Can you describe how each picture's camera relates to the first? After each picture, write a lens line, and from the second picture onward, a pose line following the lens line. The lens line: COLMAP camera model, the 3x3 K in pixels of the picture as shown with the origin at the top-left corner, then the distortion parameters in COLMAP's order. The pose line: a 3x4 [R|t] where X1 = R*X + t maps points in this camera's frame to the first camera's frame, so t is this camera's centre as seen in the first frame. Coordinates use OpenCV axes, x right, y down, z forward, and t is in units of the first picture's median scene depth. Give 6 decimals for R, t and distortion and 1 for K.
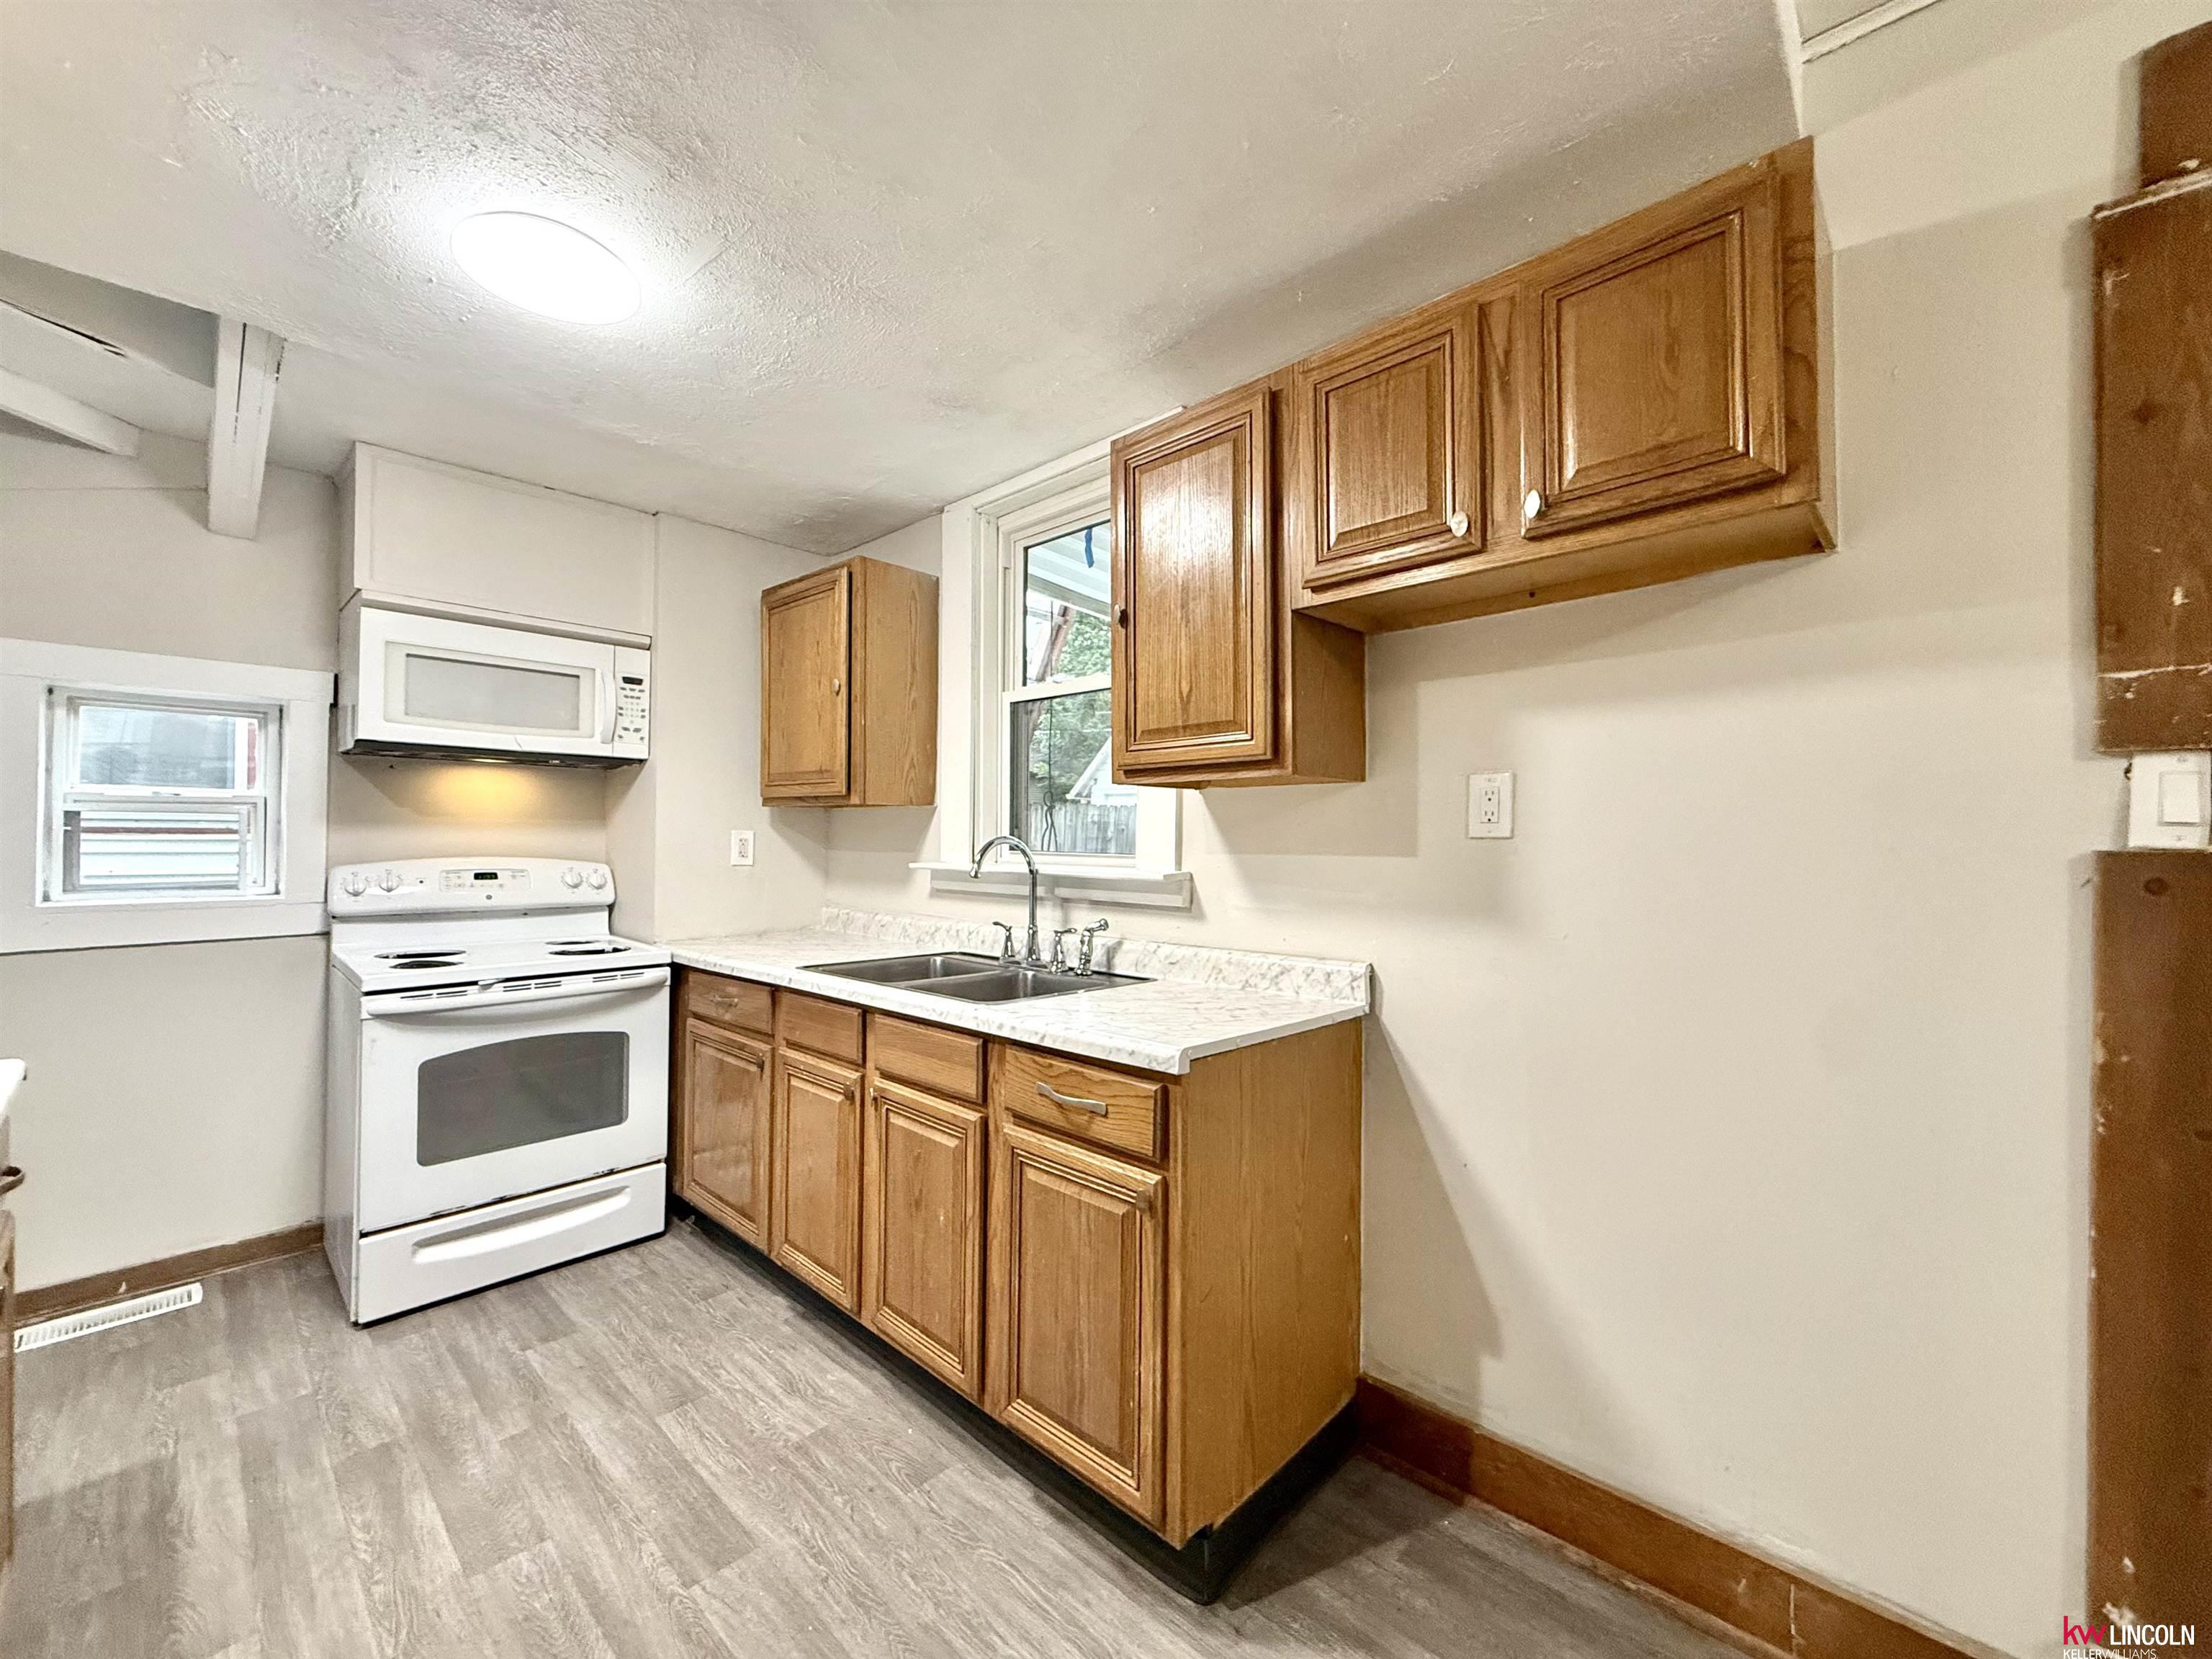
lens RADIAL K [[882.9, 0, 1101.4], [0, 882.9, 828.4], [0, 0, 1]] dist [-0.000645, -0.000113]
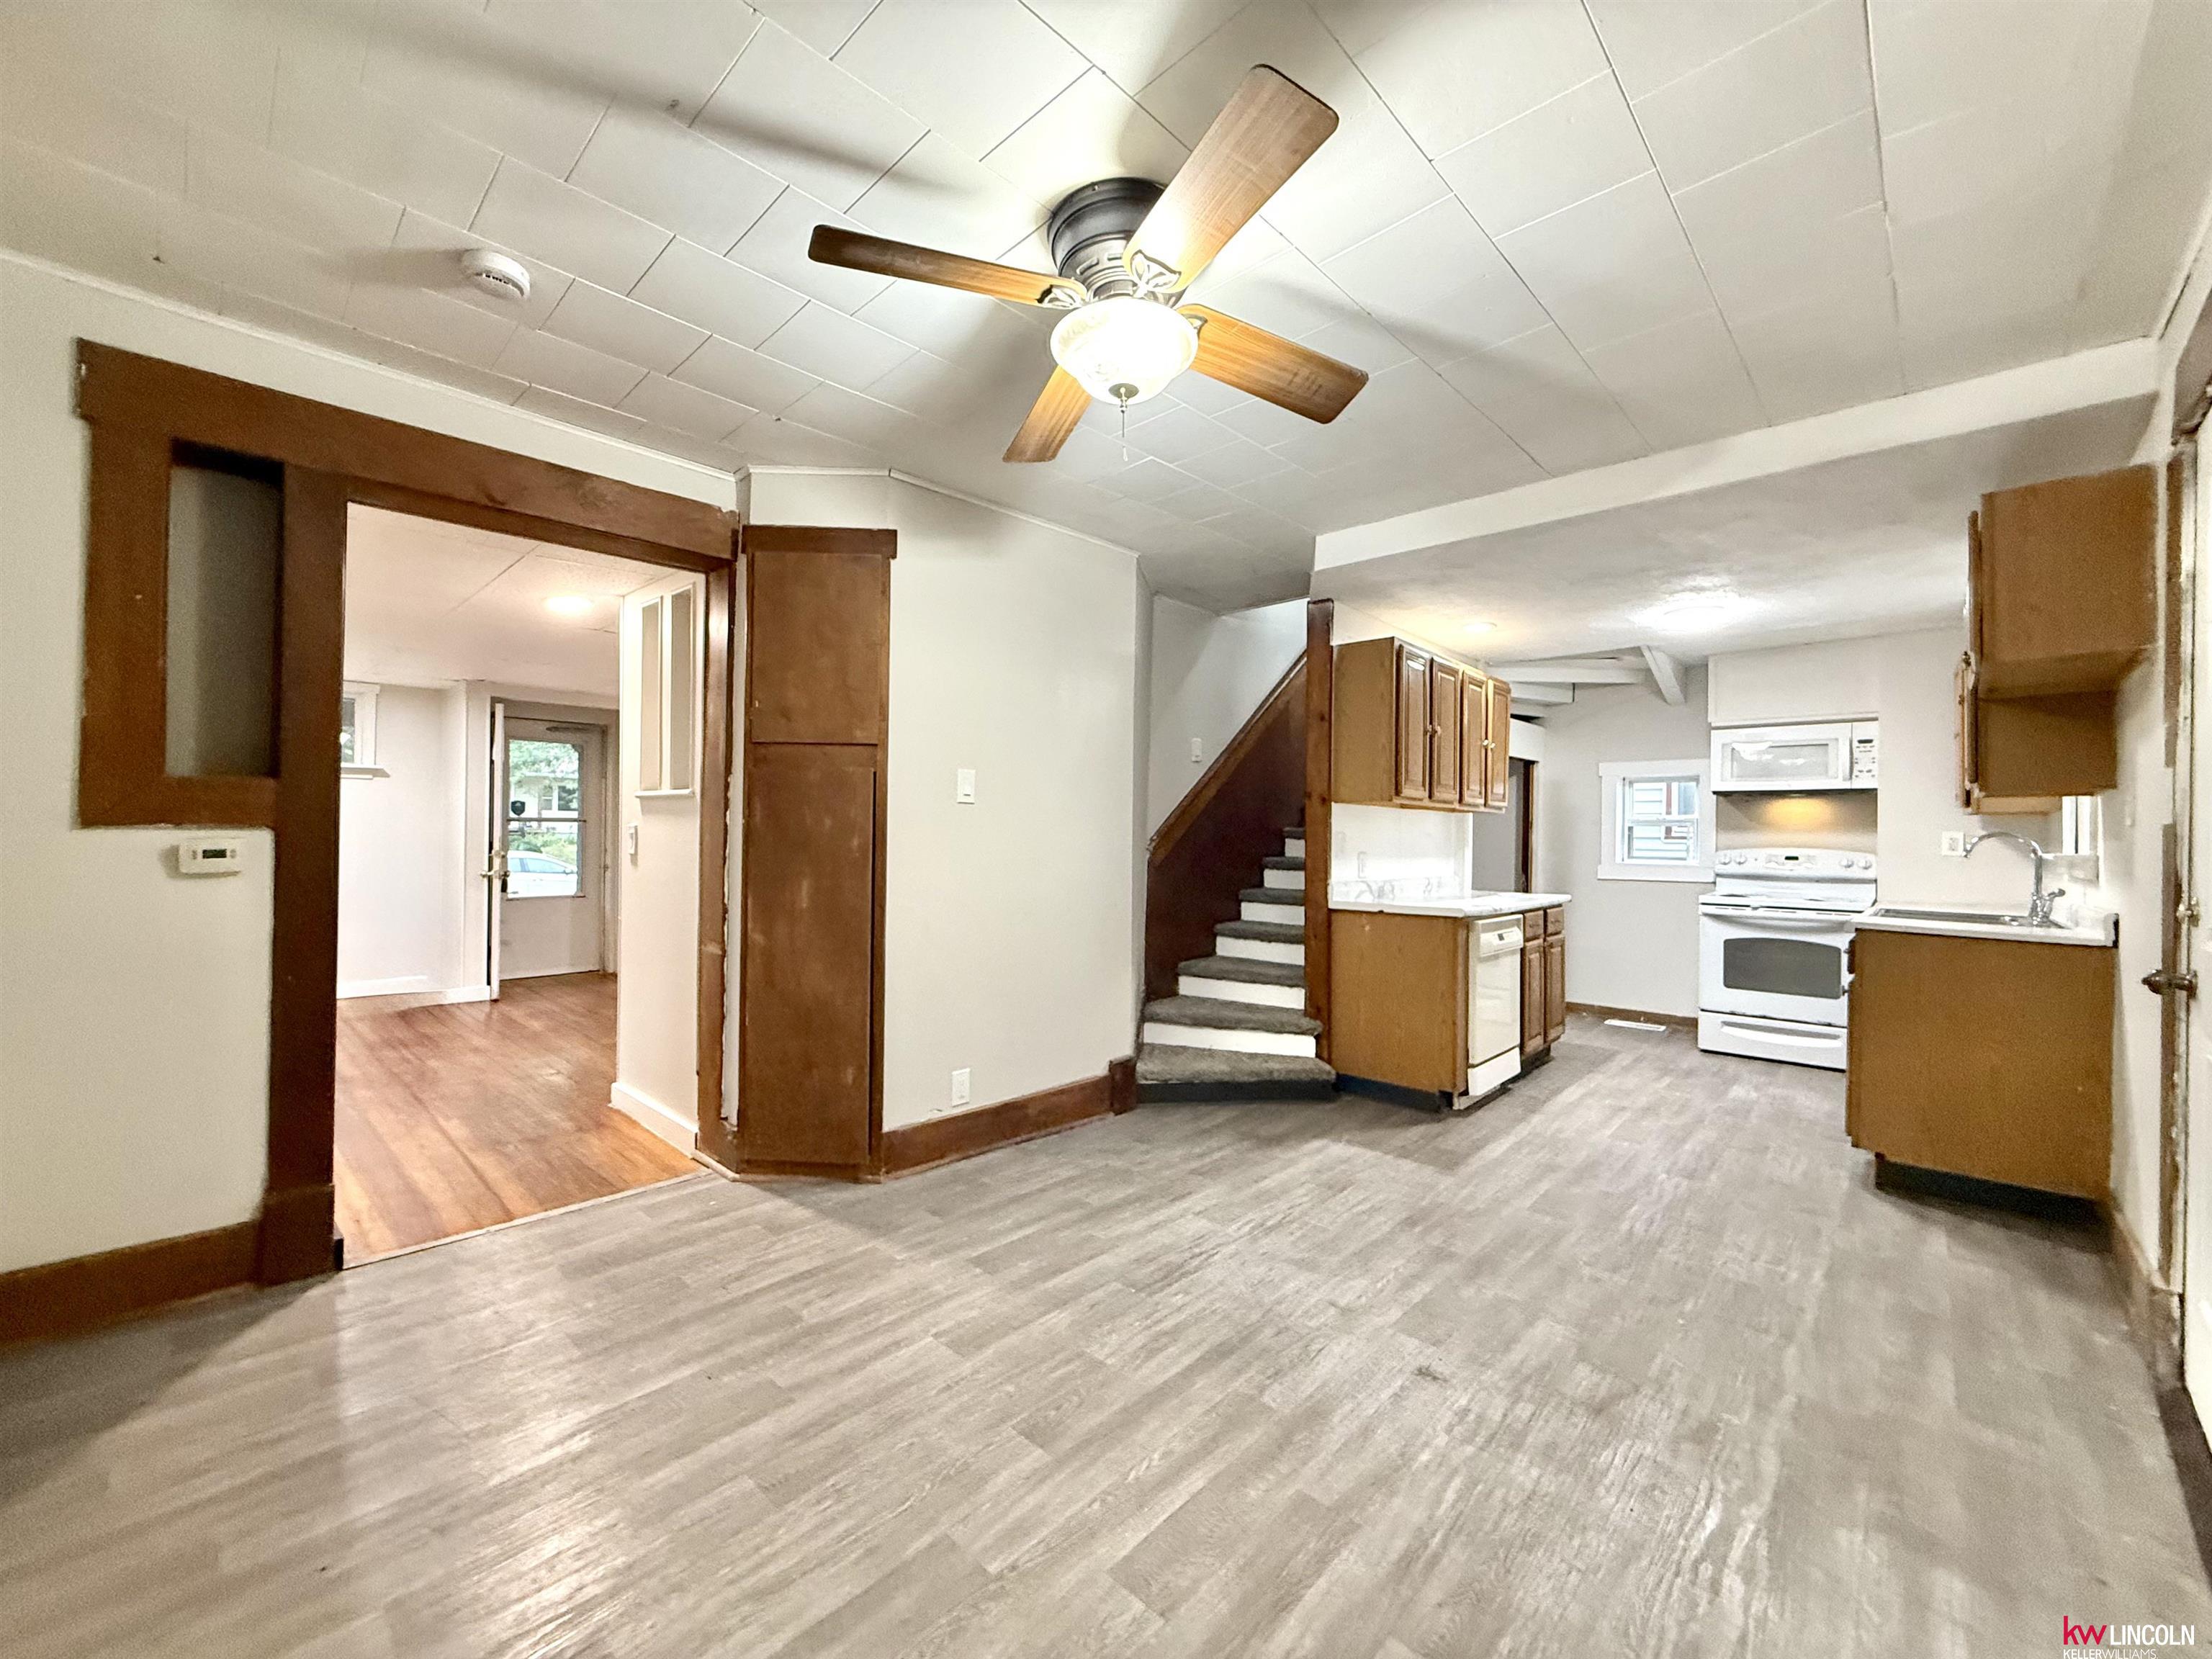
lens RADIAL K [[882.9, 0, 1101.4], [0, 882.9, 828.4], [0, 0, 1]] dist [-0.000645, -0.000113]
pose [[0.007669, -0.016028, -0.999842, 1.436270], [-0.003746, 0.999864, -0.016058, 0.034446], [0.999964, 0.003868, 0.007608, -0.567799]]
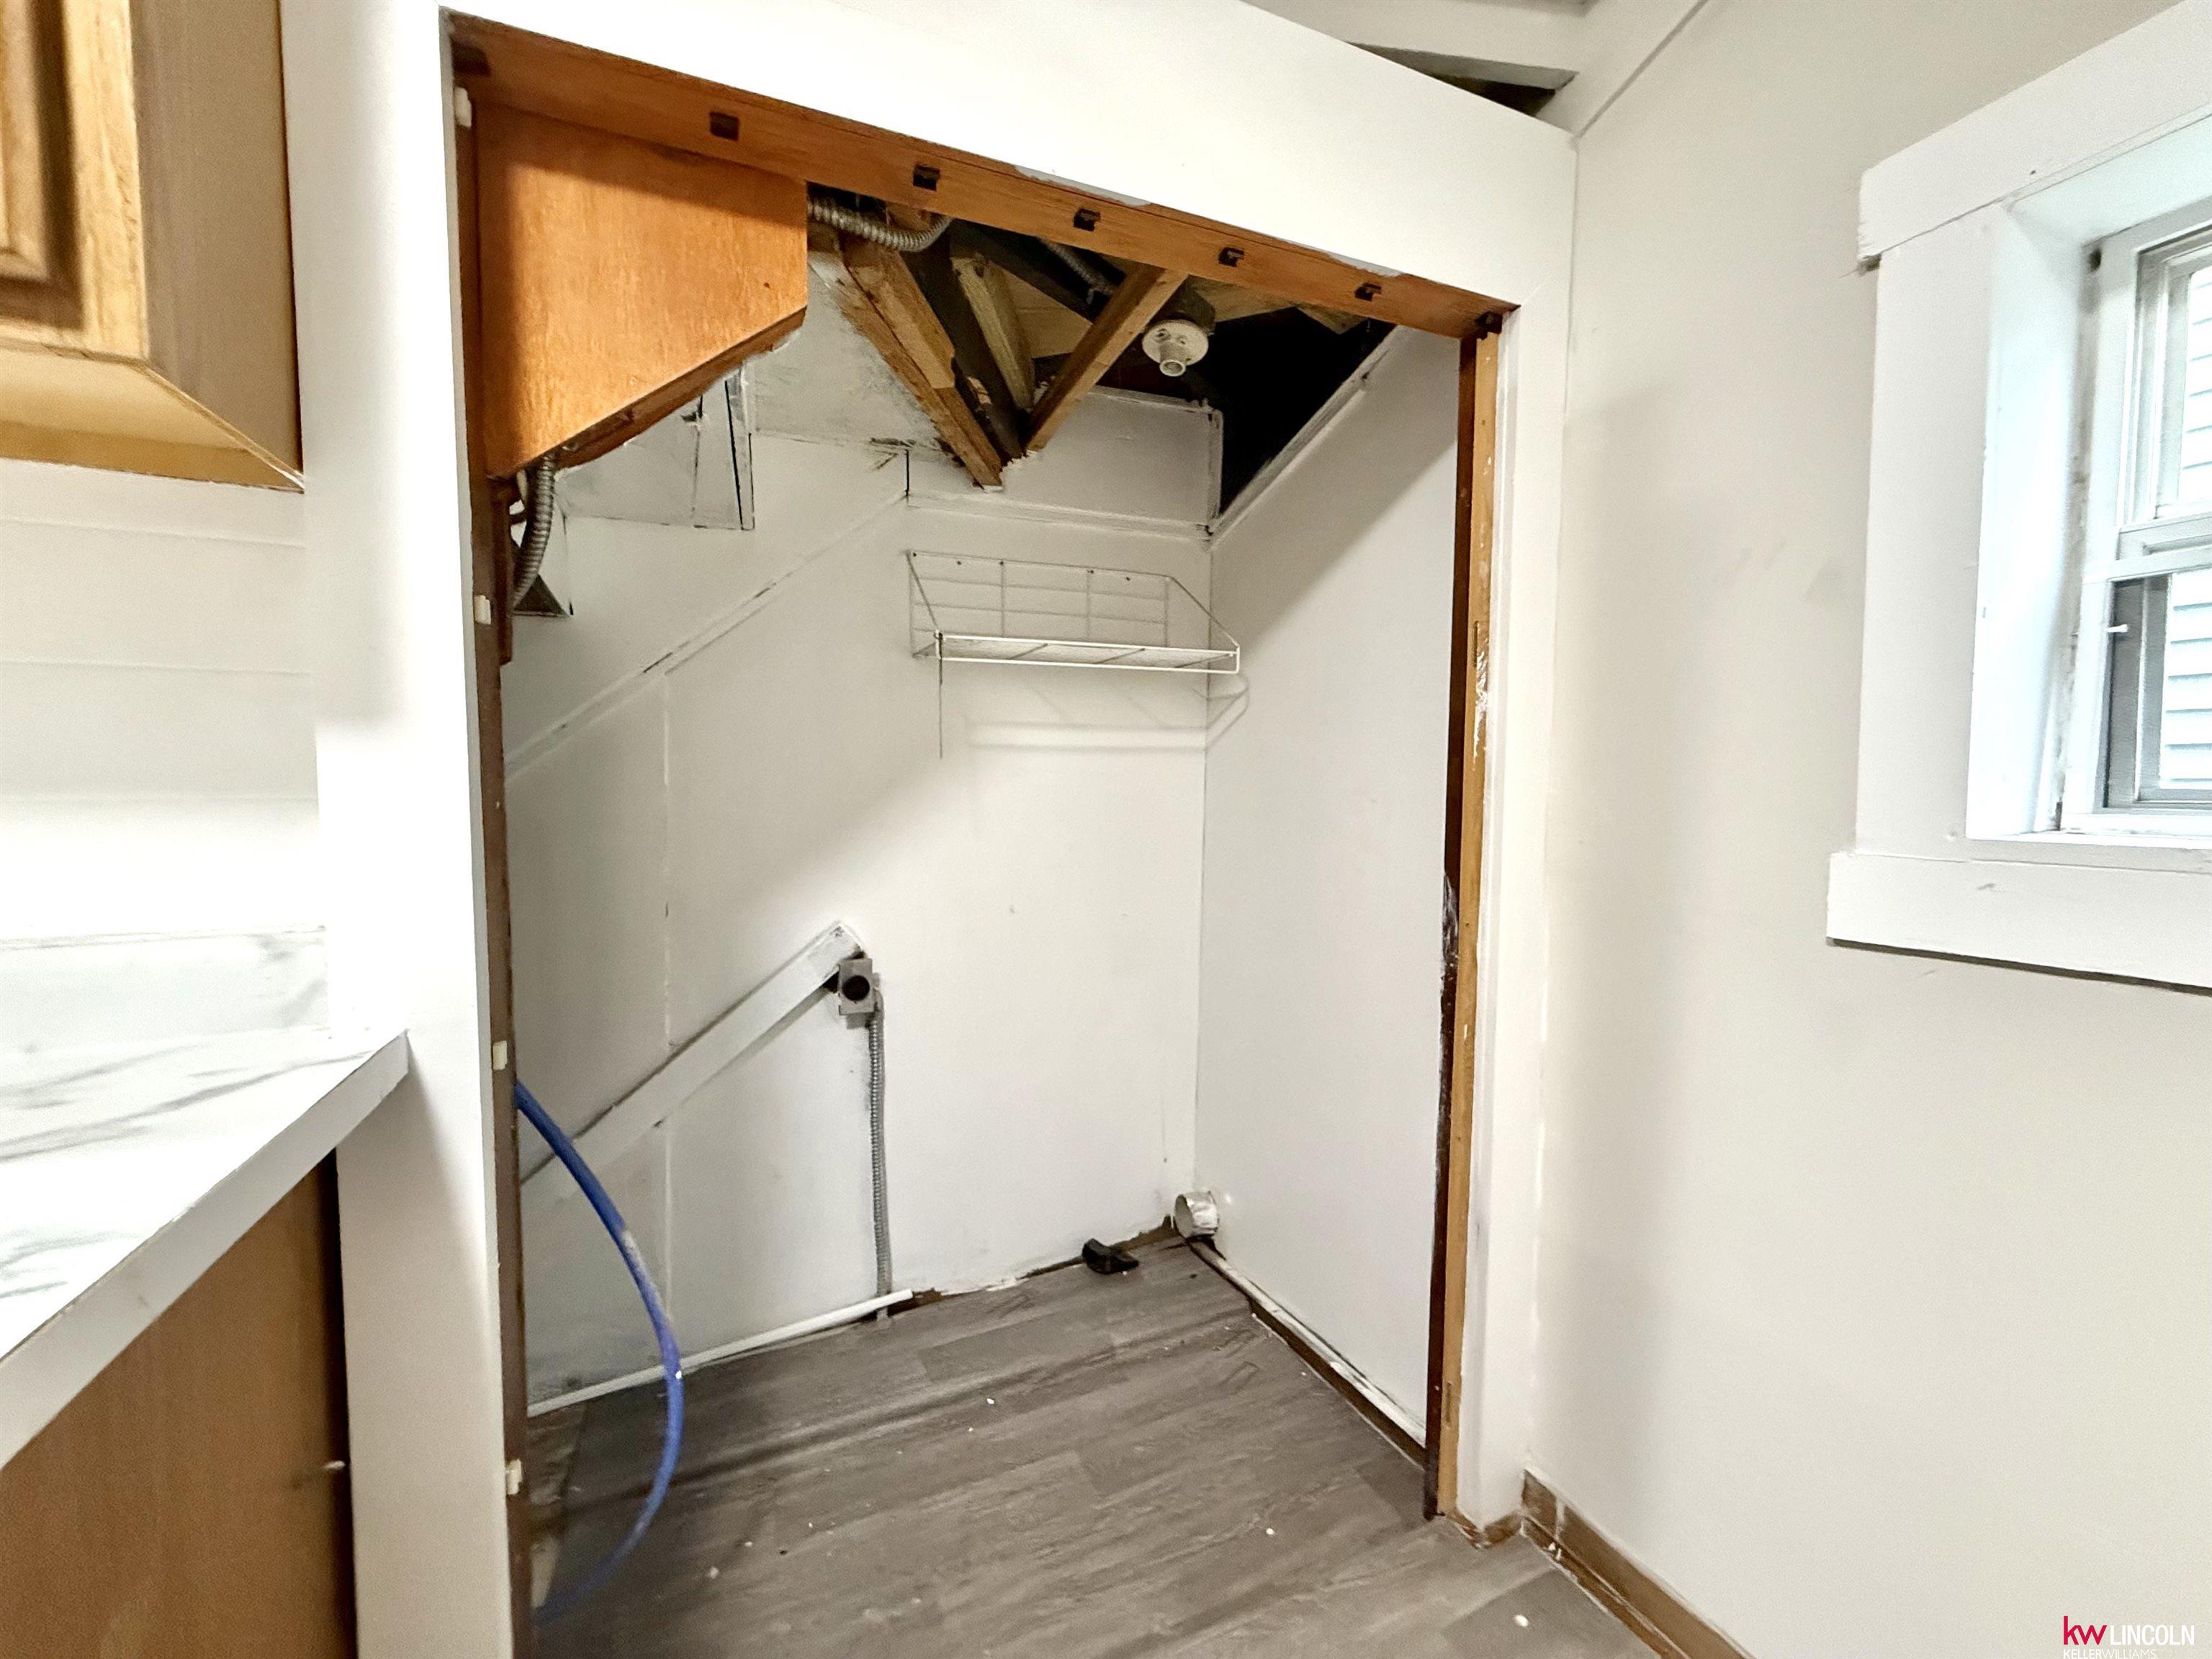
lens RADIAL K [[880.4, 0, 1108.1], [0, 880.4, 832.1], [0, 0, 1]] dist [-0.004382, 0.000171]
pose [[-0.409952, 0.036603, -0.911373, -0.727602], [0.002022, 0.999228, 0.039222, 0.071685], [0.912105, 0.014236, -0.409709, 0.828325]]
